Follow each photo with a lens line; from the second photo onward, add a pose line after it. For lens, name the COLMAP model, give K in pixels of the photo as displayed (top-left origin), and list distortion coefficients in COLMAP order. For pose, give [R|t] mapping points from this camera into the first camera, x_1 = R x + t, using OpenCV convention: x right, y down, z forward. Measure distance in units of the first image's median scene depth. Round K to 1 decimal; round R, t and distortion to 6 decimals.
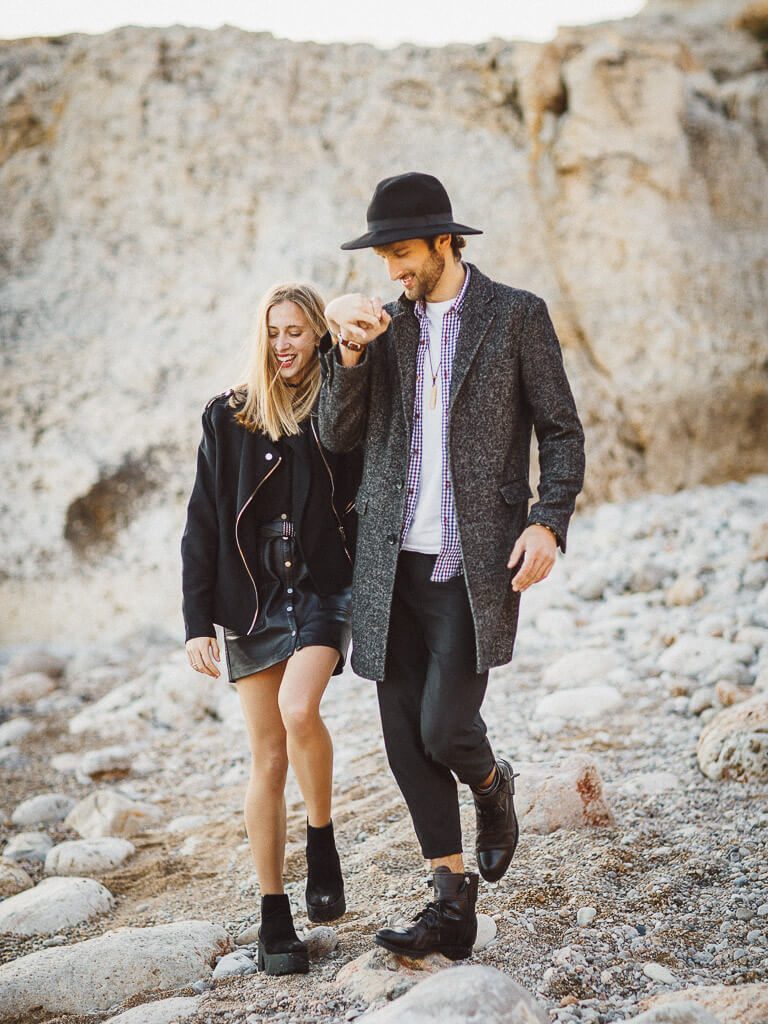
lens RADIAL K [[2862.2, 0, 384.0], [0, 2862.2, 512.0], [0, 0, 1]] dist [-0.018020, -1.084094]
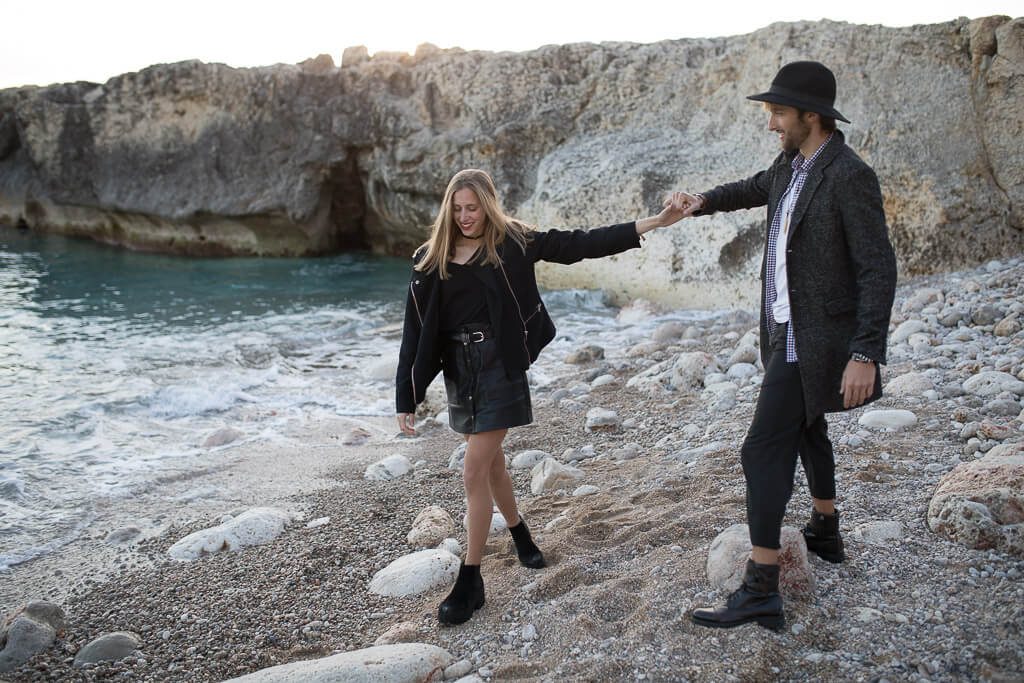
lens RADIAL K [[973.9, 0, 512.0], [0, 973.9, 341.5], [0, 0, 1]] dist [-0.074785, 0.112437]
pose [[0.904393, 0.080503, -0.419038, 0.058857], [-0.028979, 0.991362, 0.127911, -0.021089], [0.425716, -0.103538, 0.898914, 0.263581]]
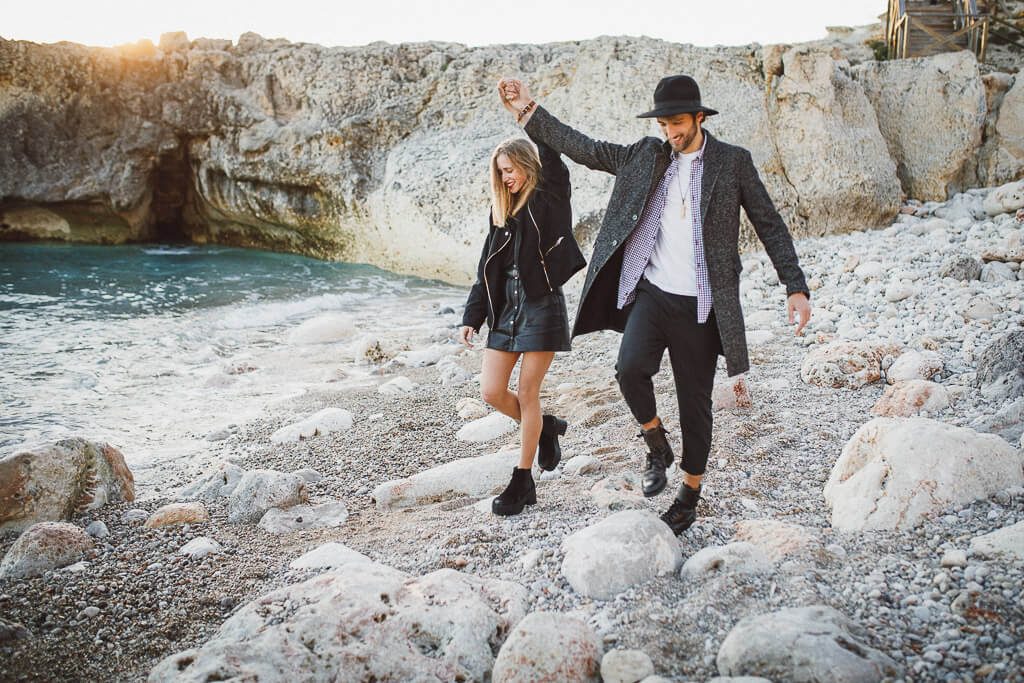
lens RADIAL K [[1053.1, 0, 552.9], [0, 1053.1, 315.7], [0, 0, 1]] dist [-0.059031, 0.066732]
pose [[0.985966, 0.050915, -0.158993, 0.025307], [-0.037668, 0.995648, 0.085245, -0.007847], [0.162641, -0.078059, 0.983593, 0.102162]]
